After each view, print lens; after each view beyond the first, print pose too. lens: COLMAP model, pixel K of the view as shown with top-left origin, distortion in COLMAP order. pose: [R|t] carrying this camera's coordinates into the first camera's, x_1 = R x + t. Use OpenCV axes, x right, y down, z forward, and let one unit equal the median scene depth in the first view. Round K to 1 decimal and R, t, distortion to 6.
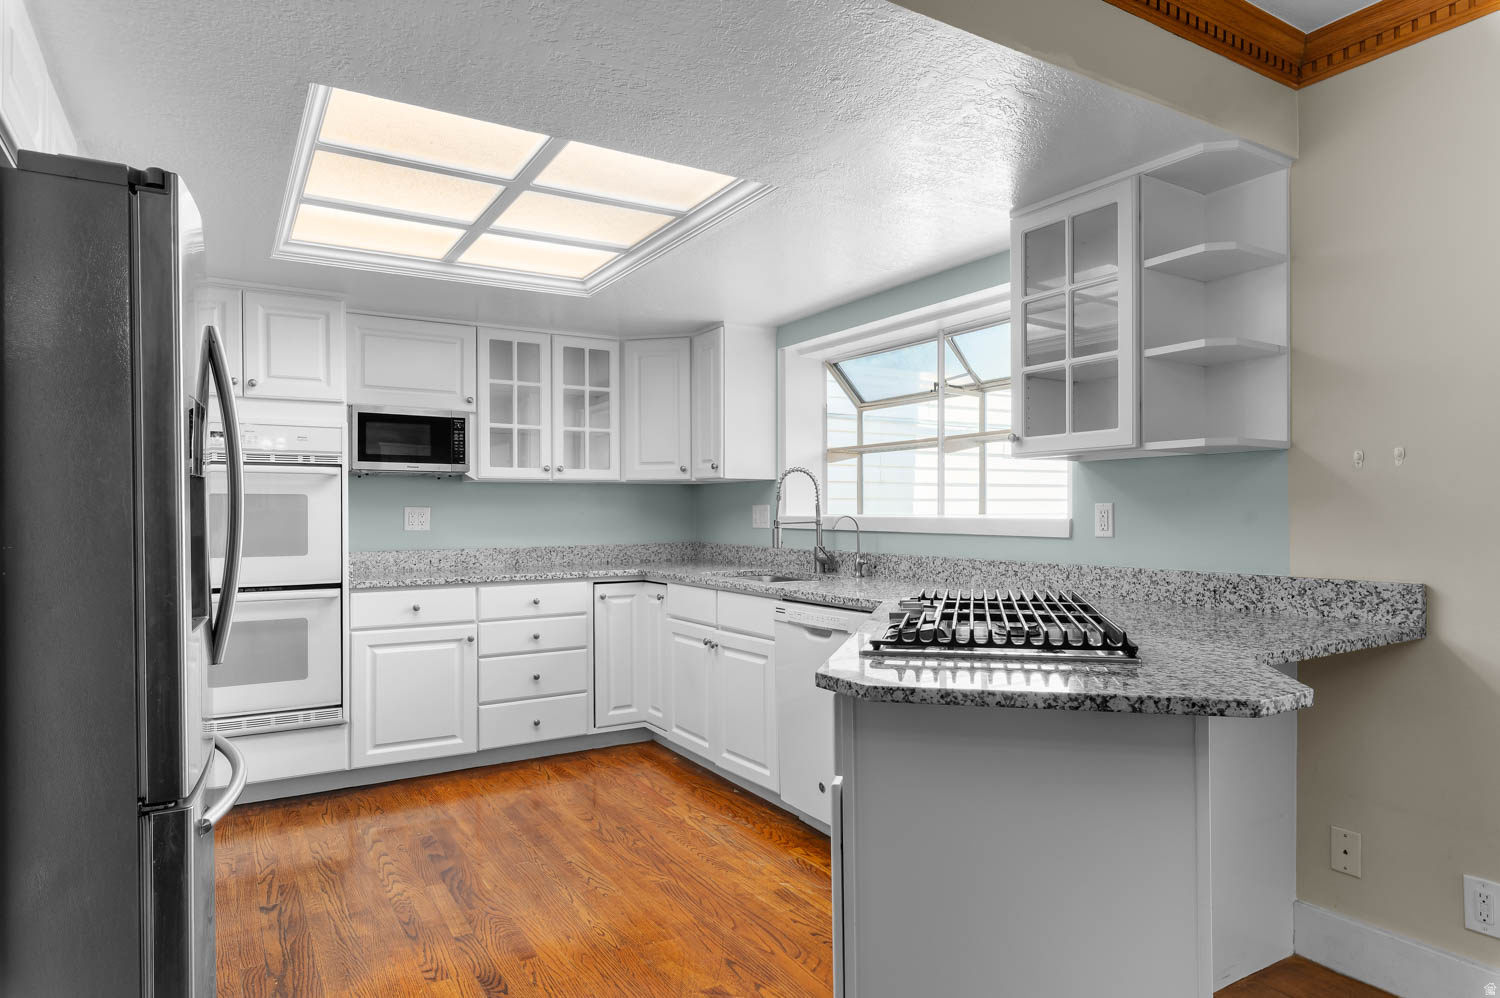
lens RADIAL K [[857.6, 0, 748.7], [0, 857.6, 509.2], [0, 0, 1]] dist [-0.009177, -0.000321]
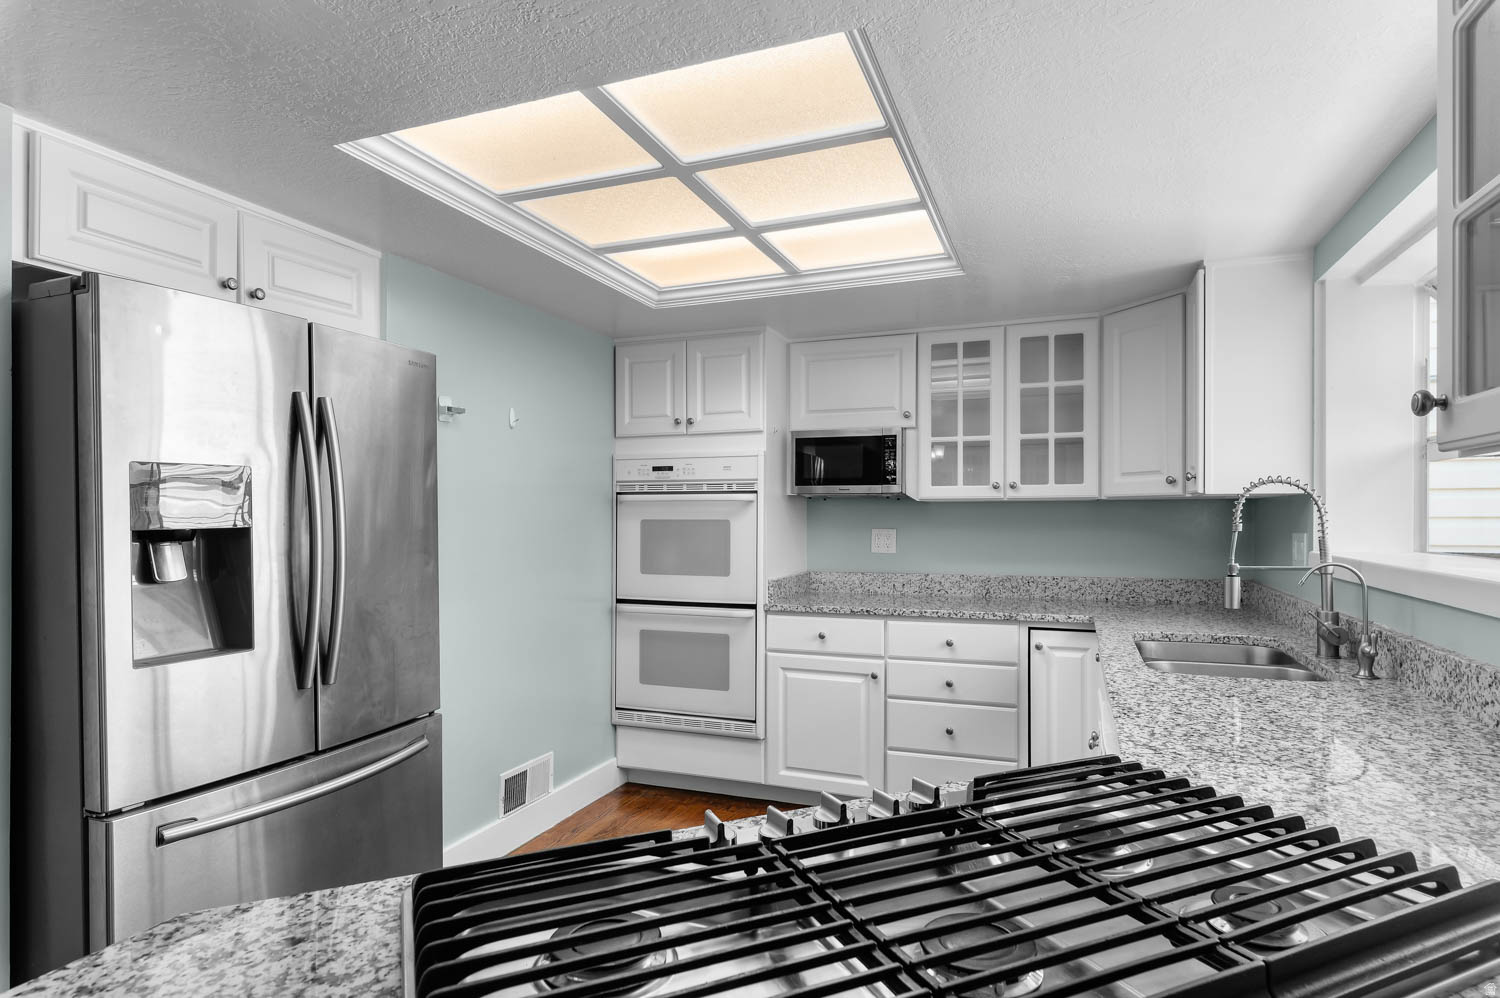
lens RADIAL K [[794.7, 0, 759.7], [0, 794.7, 518.9], [0, 0, 1]] dist [0.002071, 0.000816]
pose [[0.623423, 0.004972, -0.781869, 0.257973], [0.001000, 0.999974, 0.007156, -0.022785], [0.781885, -0.005243, 0.623401, 0.360994]]
